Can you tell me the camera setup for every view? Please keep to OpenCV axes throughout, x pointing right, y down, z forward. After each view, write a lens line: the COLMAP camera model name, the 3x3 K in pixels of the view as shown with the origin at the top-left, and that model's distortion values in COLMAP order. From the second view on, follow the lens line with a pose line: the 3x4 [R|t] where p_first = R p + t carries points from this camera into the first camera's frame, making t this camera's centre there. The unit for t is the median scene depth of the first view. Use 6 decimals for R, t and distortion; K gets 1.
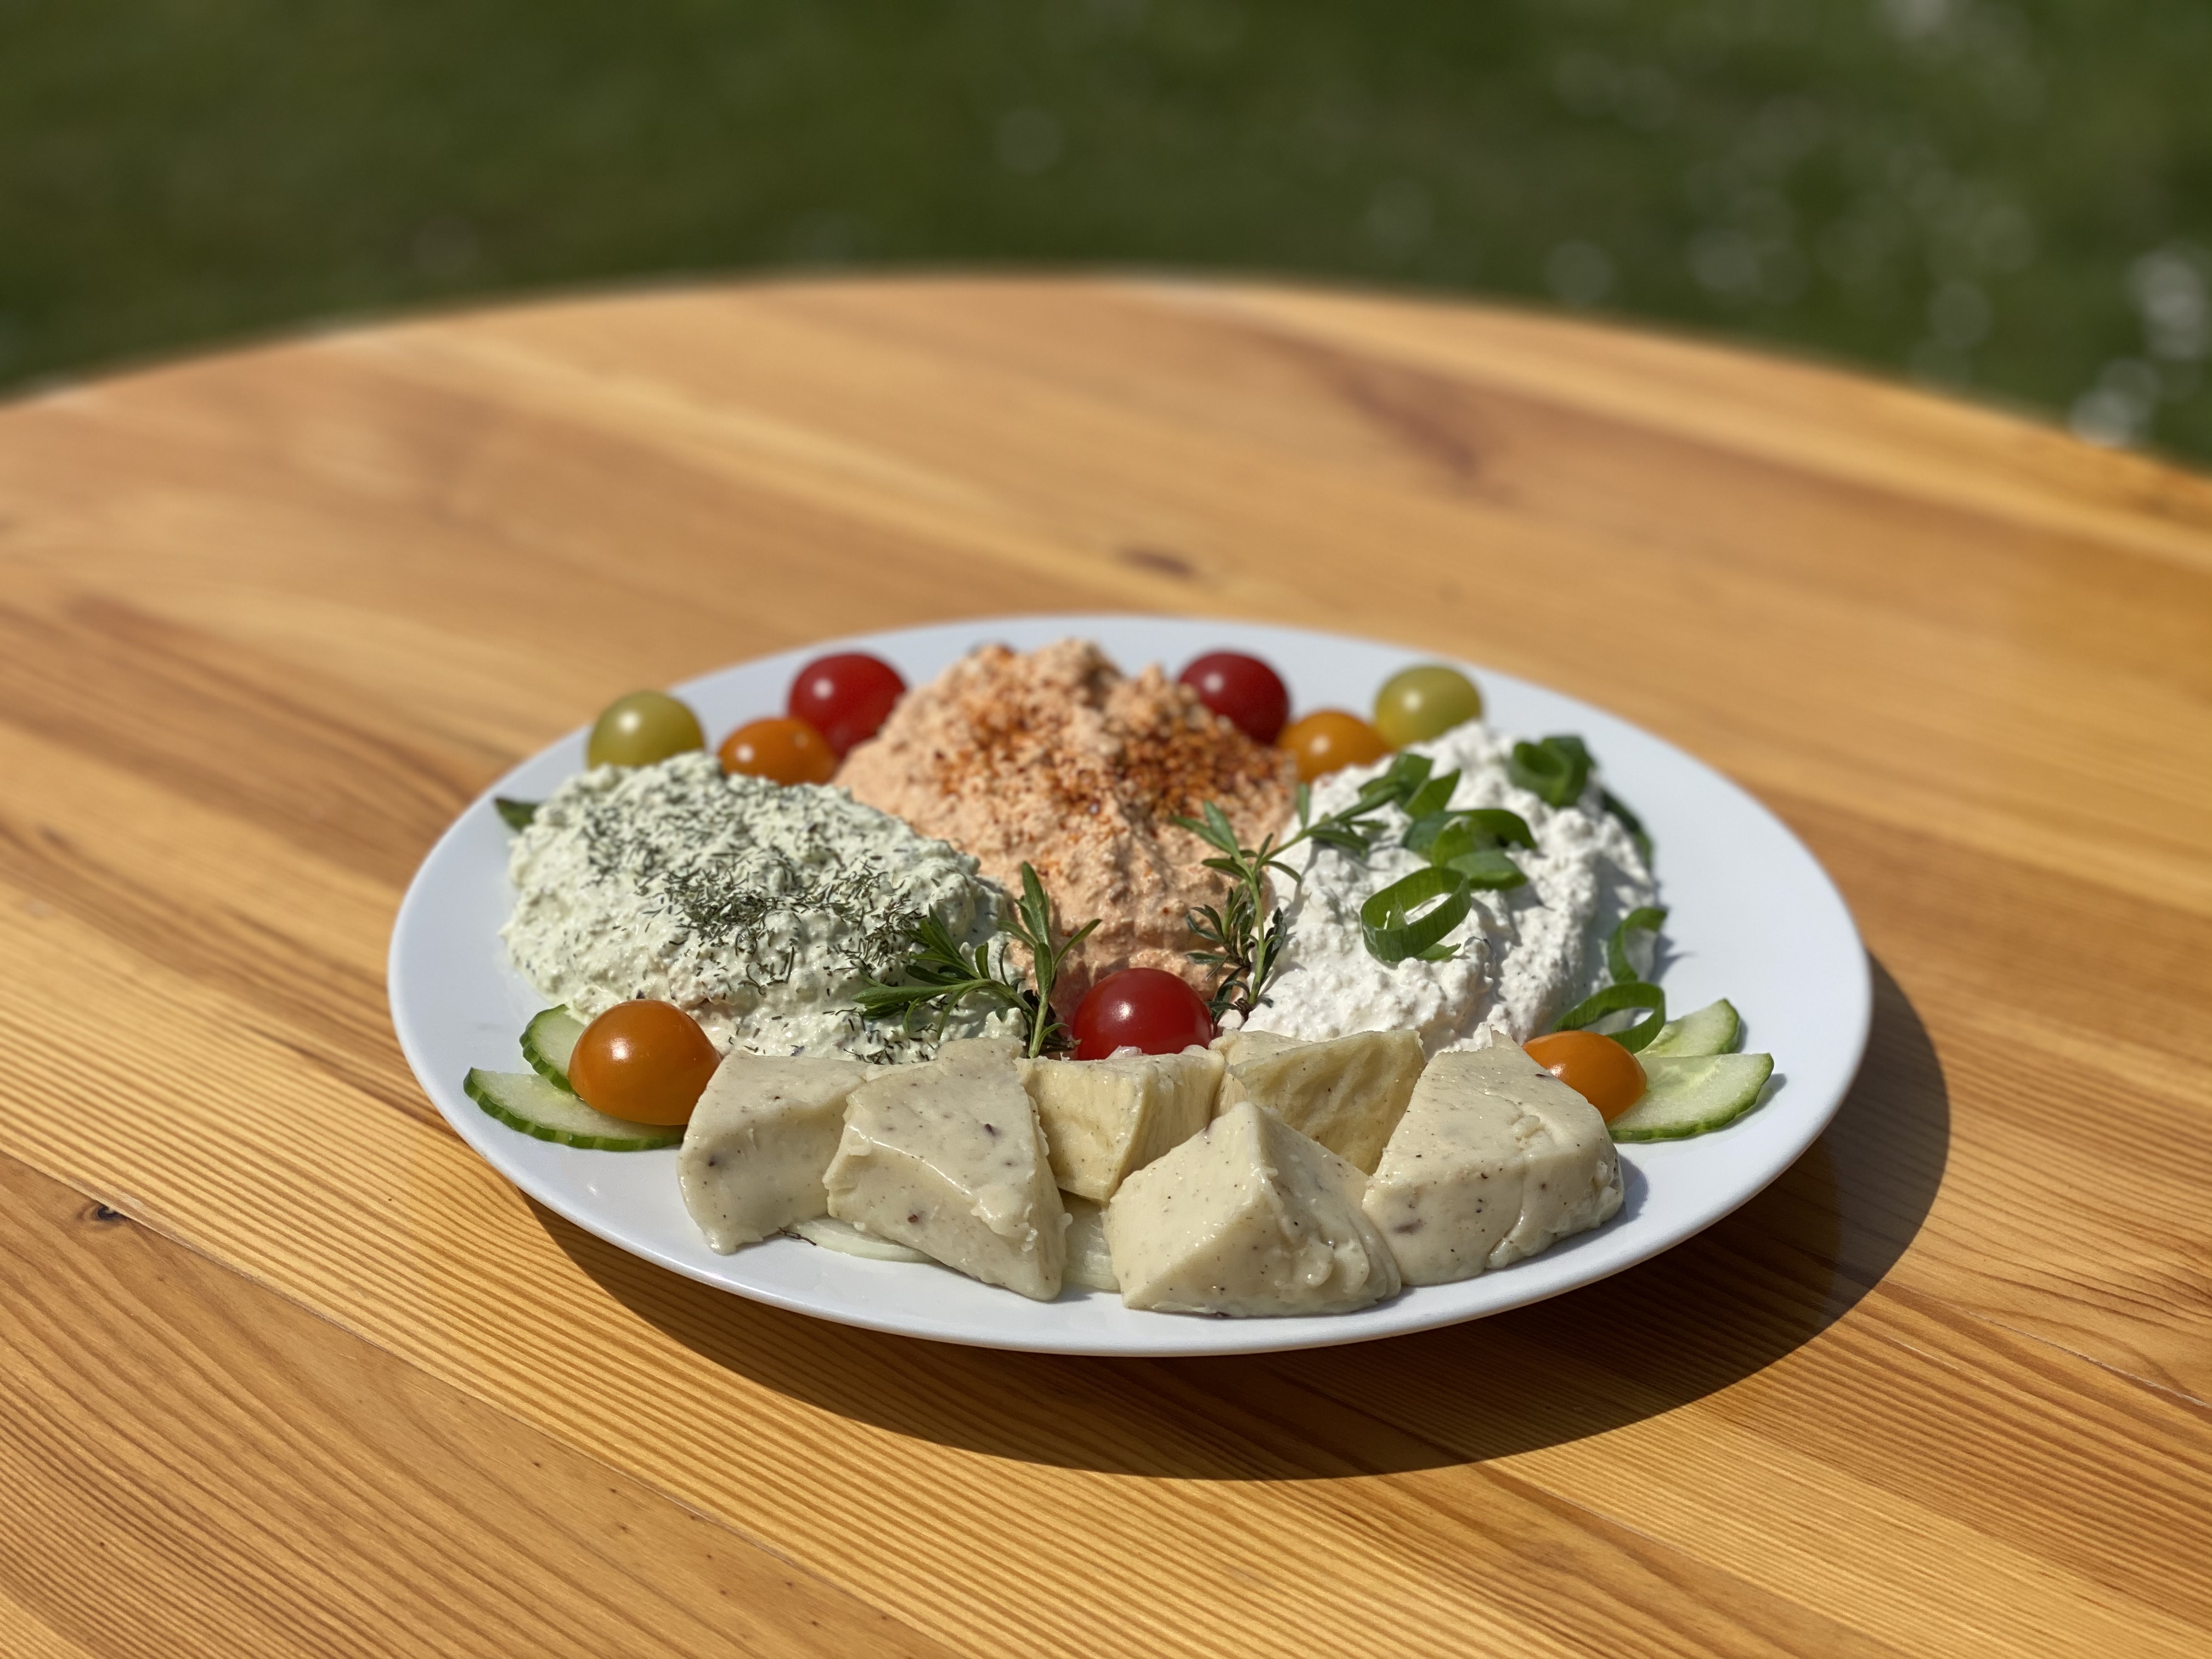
lens RADIAL K [[3342.1, 0, 1106.0], [0, 3342.1, 829.5], [0, 0, 1]] dist [-0.027712, -0.131017]
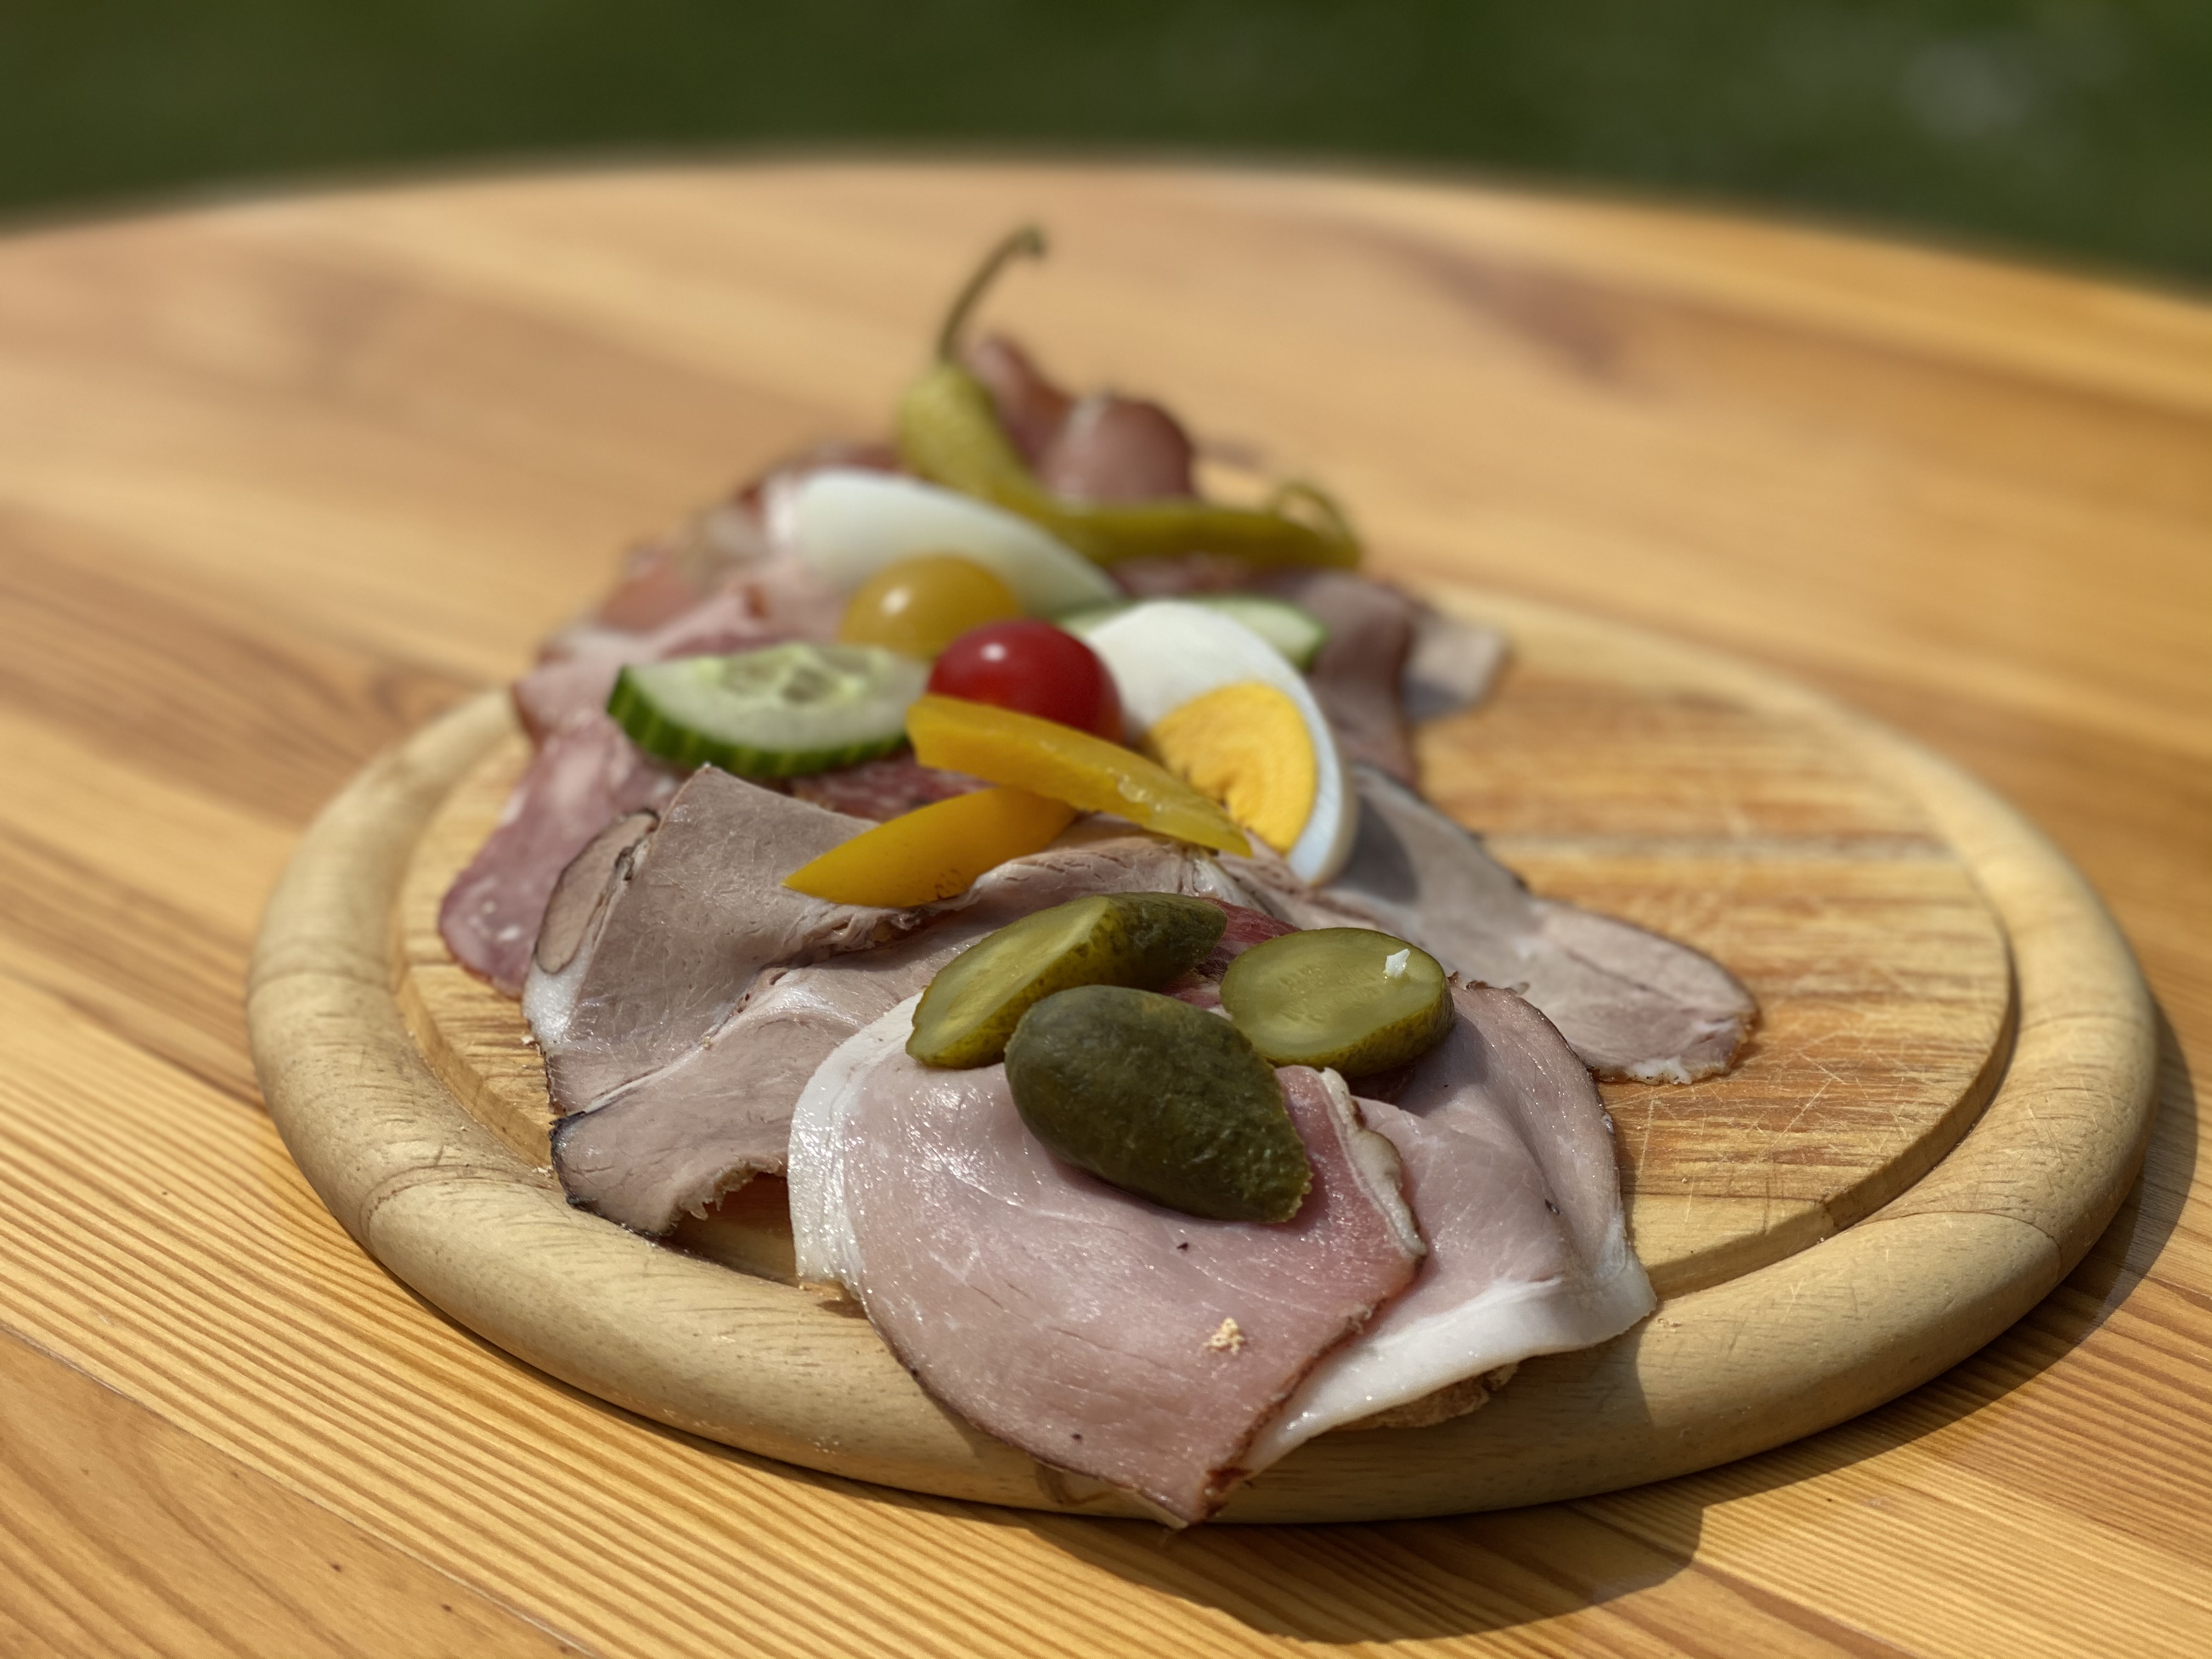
lens RADIAL K [[3342.1, 0, 1106.0], [0, 3342.1, 829.5], [0, 0, 1]] dist [-0.027712, -0.131017]
pose [[0.999952, 0.008744, -0.004403, -0.013748], [-0.008923, 0.999059, -0.042439, 0.066740], [0.004028, 0.042476, 0.999089, 0.314014]]
